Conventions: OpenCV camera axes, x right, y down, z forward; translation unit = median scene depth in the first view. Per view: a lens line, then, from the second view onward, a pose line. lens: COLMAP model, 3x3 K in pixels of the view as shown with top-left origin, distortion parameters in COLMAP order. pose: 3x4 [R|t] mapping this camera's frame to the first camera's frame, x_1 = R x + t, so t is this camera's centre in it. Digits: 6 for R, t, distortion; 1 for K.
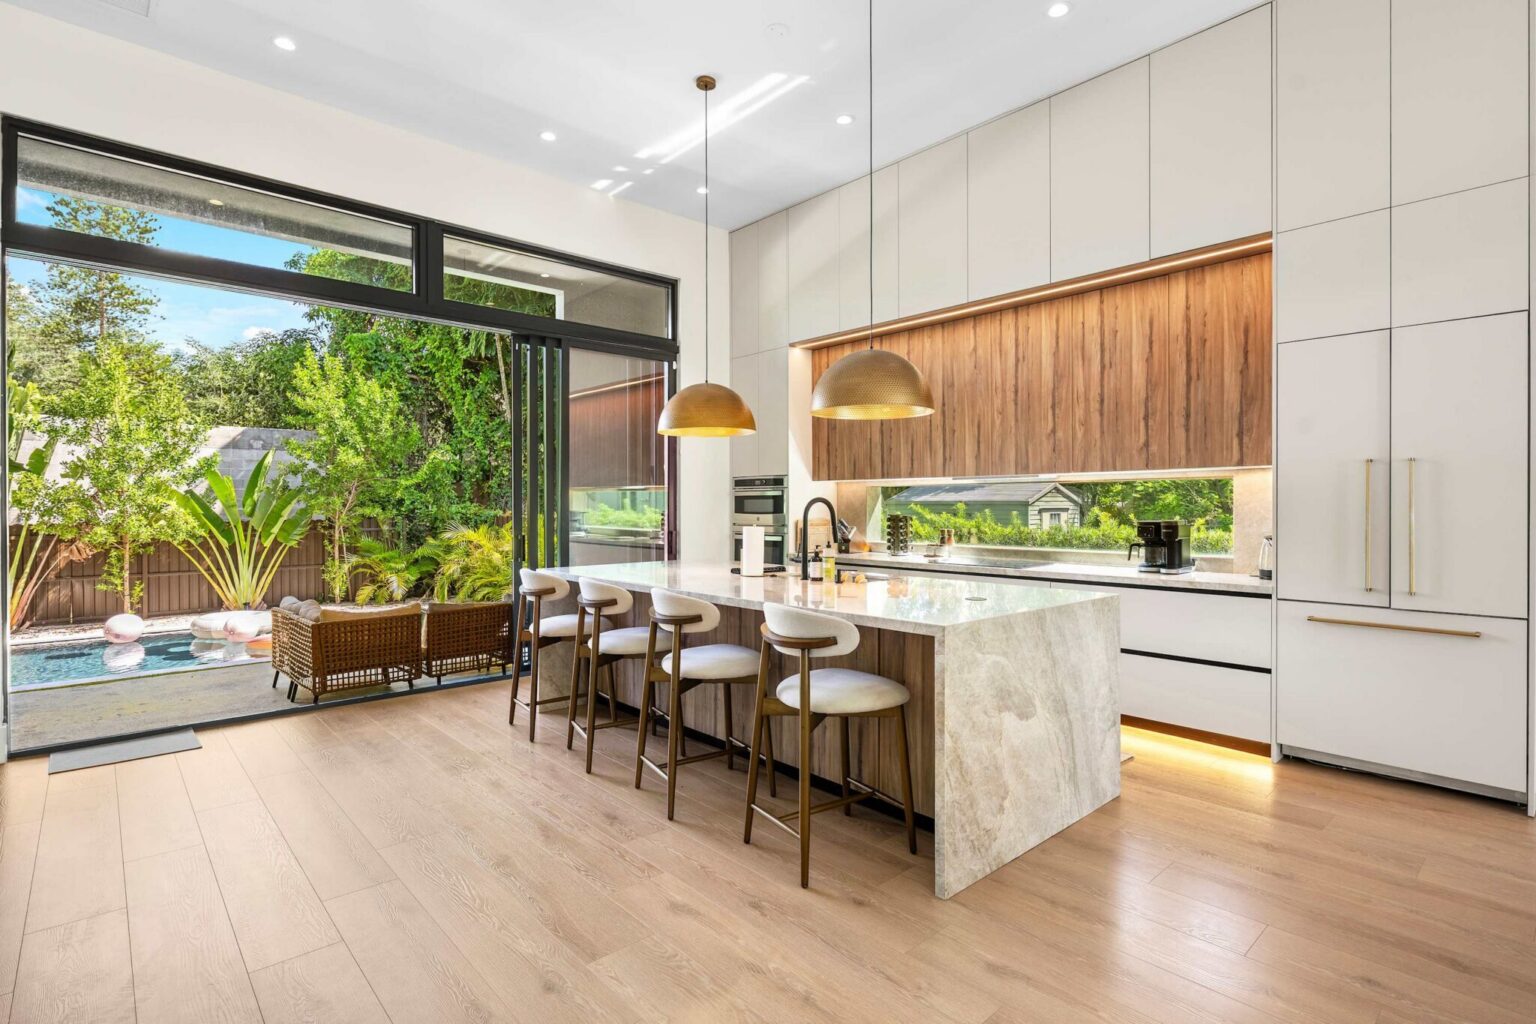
lens RADIAL K [[758.7, 0, 784.9], [0, 758.7, 503.0], [0, 0, 1]] dist [-0.000348, -0.000461]
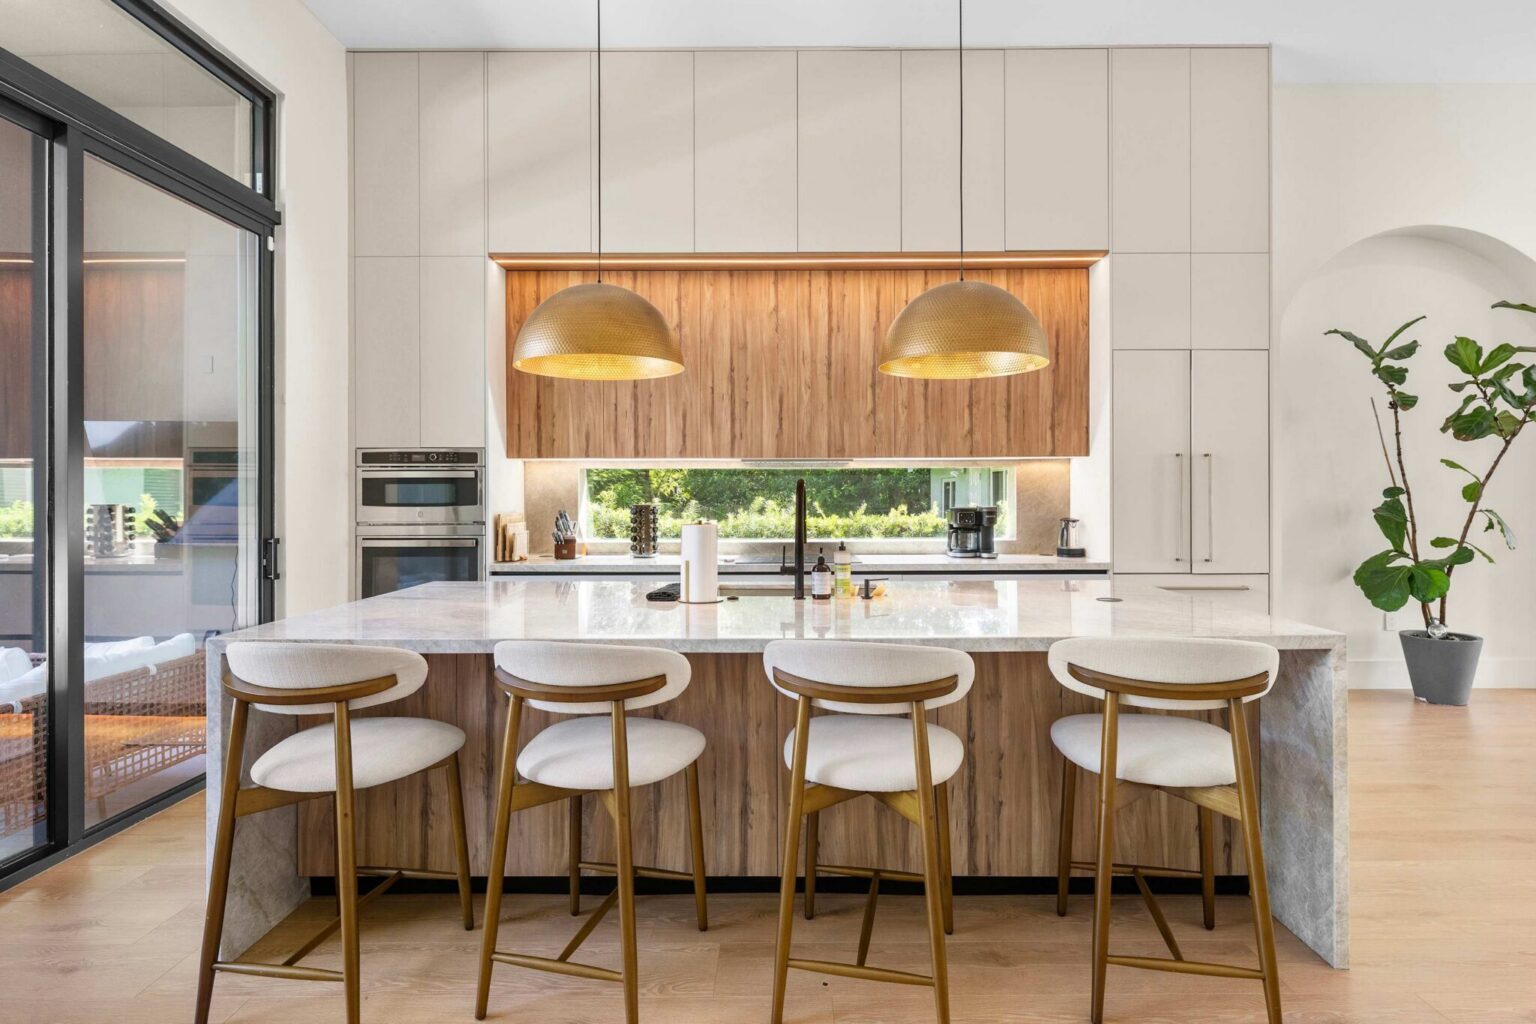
lens RADIAL K [[758.7, 0, 789.2], [0, 758.7, 497.2], [0, 0, 1]] dist [-0.000348, -0.000461]
pose [[0.677538, -0.003696, 0.735478, -0.401984], [0.000457, 0.999989, 0.004605, 0.005030], [-0.735487, -0.002784, 0.677533, 0.448982]]
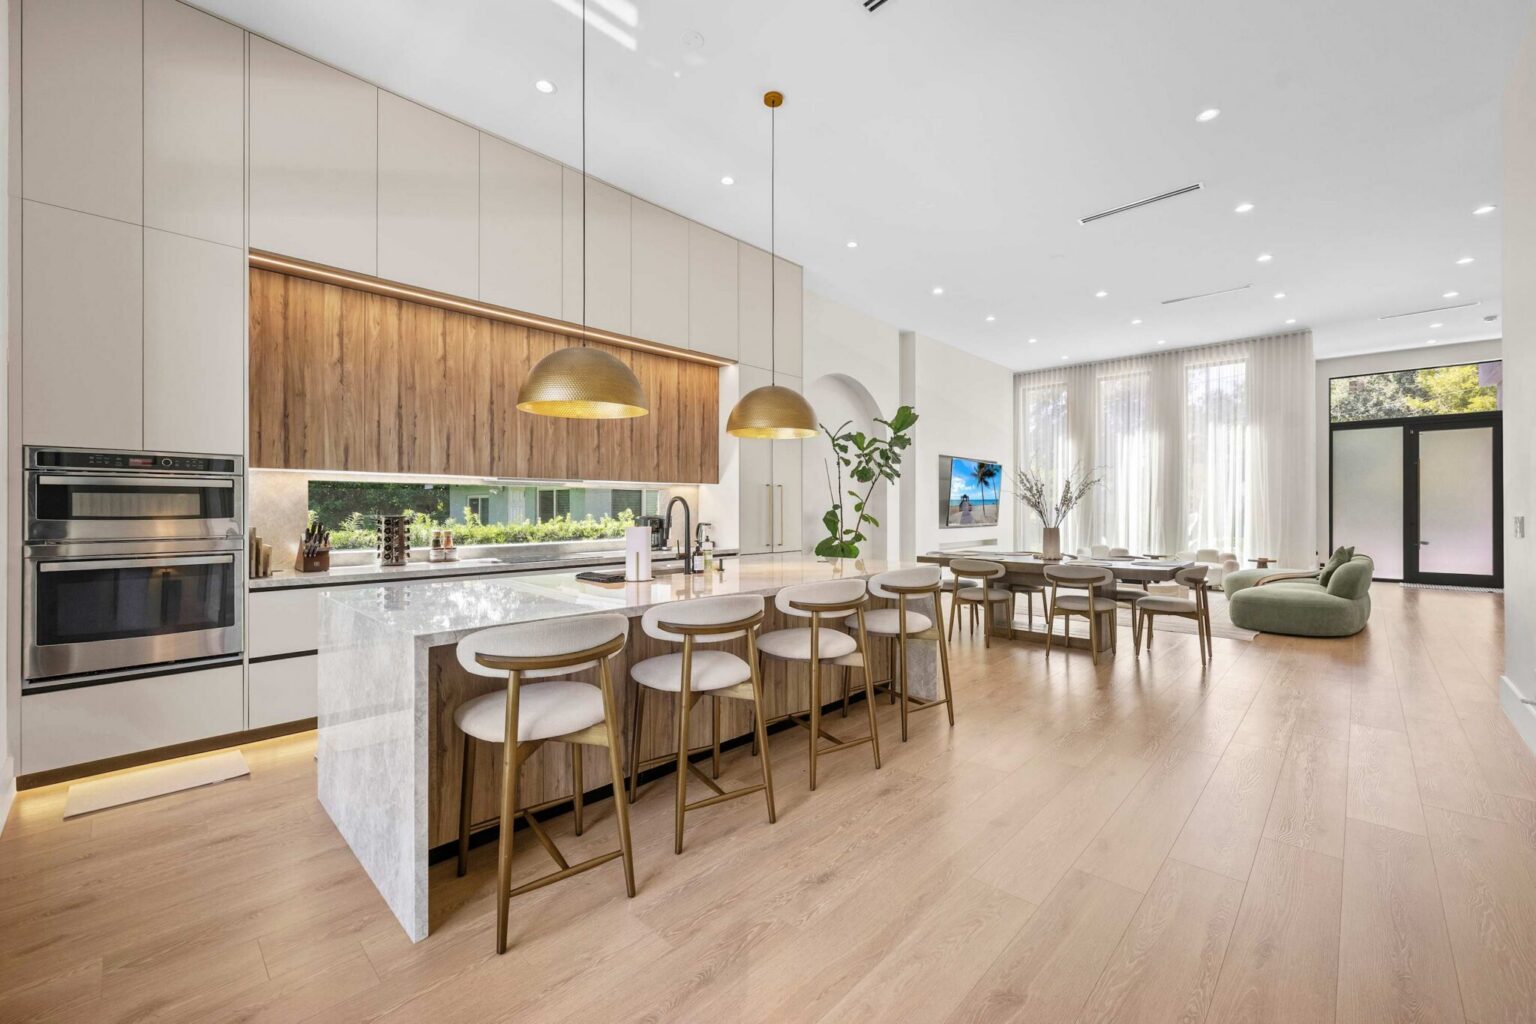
lens RADIAL K [[615.5, 0, 783.2], [0, 615.5, 506.7], [0, 0, 1]] dist [-0.001147, 0.000035]
pose [[-0.072400, 0.003191, 0.997371, -0.695501], [-0.001220, 0.999994, -0.003288, 0.008071], [-0.997375, -0.001454, -0.072395, 0.771458]]
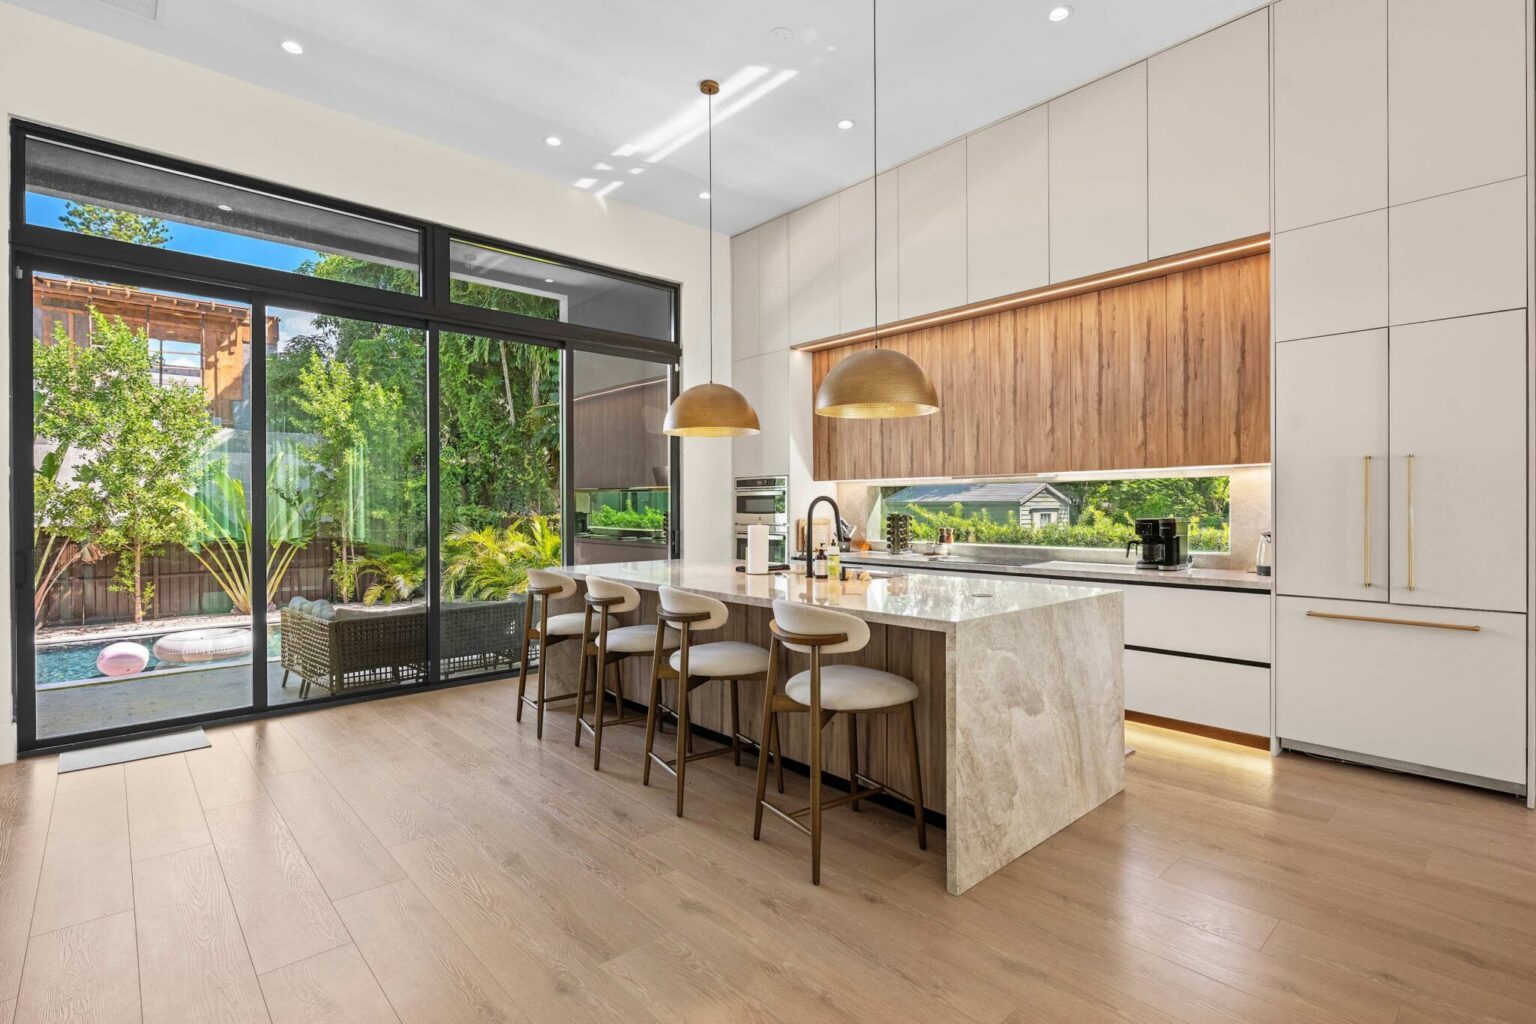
lens RADIAL K [[732.7, 0, 783.7], [0, 732.7, 504.9], [0, 0, 1]] dist [-0.000522, -0.000869]
pose [[0.999972, -0.003322, 0.006759, -0.012922], [0.003323, 0.999994, -0.000136, 0.003732], [-0.006758, 0.000159, 0.999977, 0.020269]]
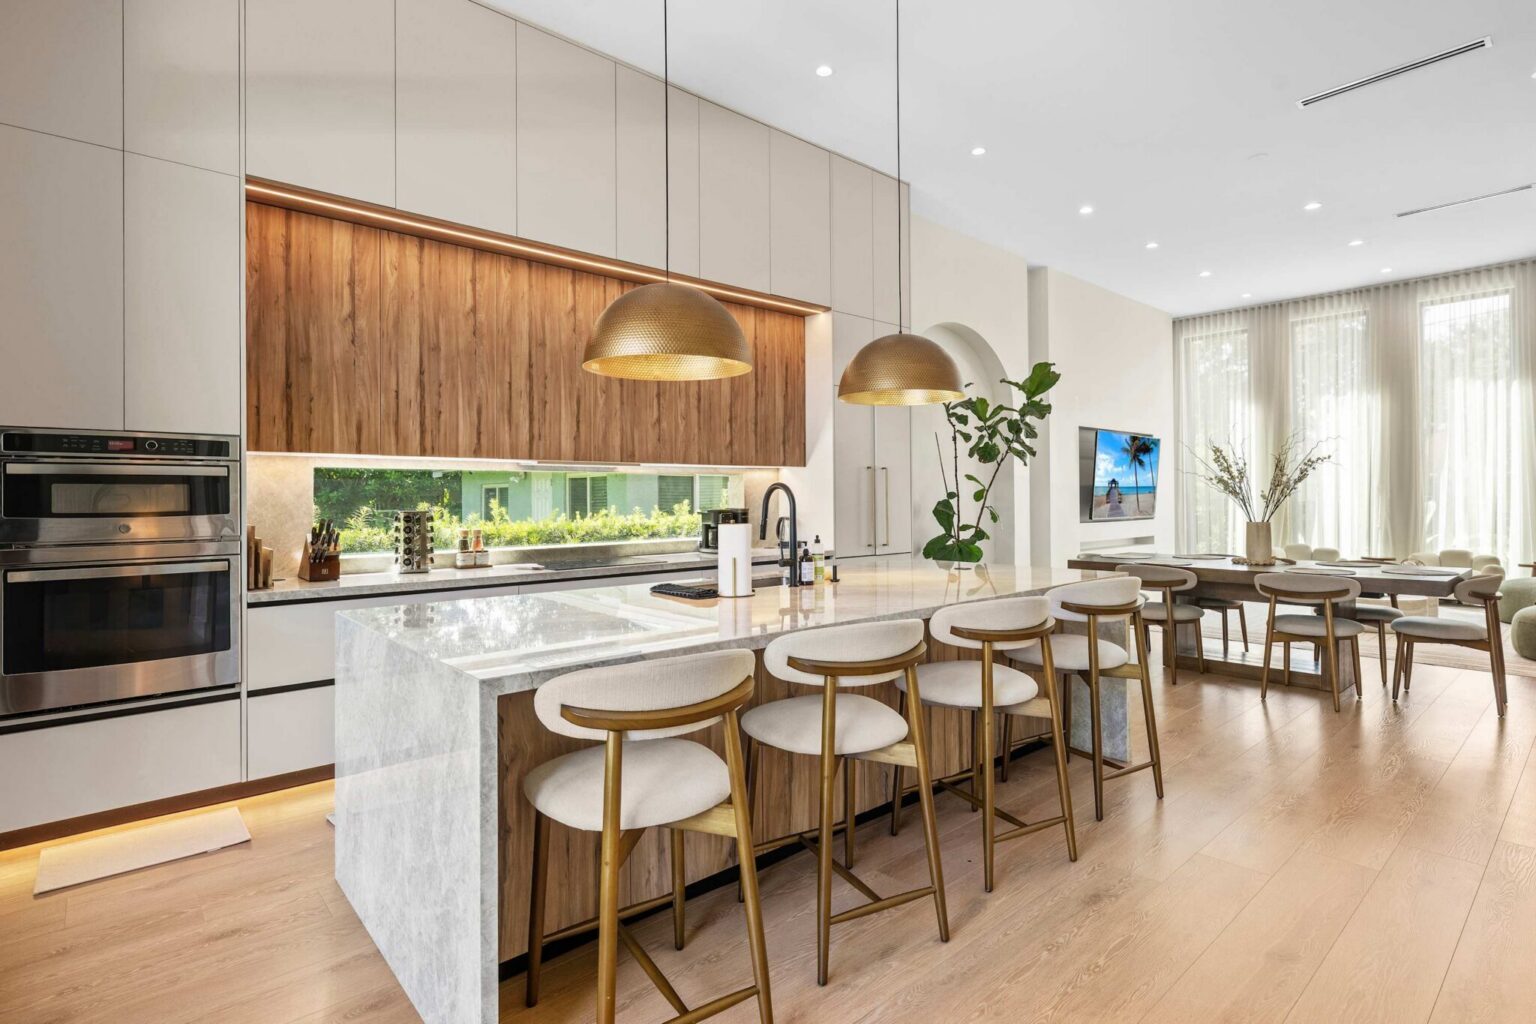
lens RADIAL K [[758.7, 0, 782.7], [0, 758.7, 491.8], [0, 0, 1]] dist [-0.000348, -0.000461]
pose [[0.014324, 0.009014, 0.999857, -0.635374], [0.005214, 0.999945, -0.009089, 0.007838], [-0.999884, 0.005344, 0.014277, 0.829861]]
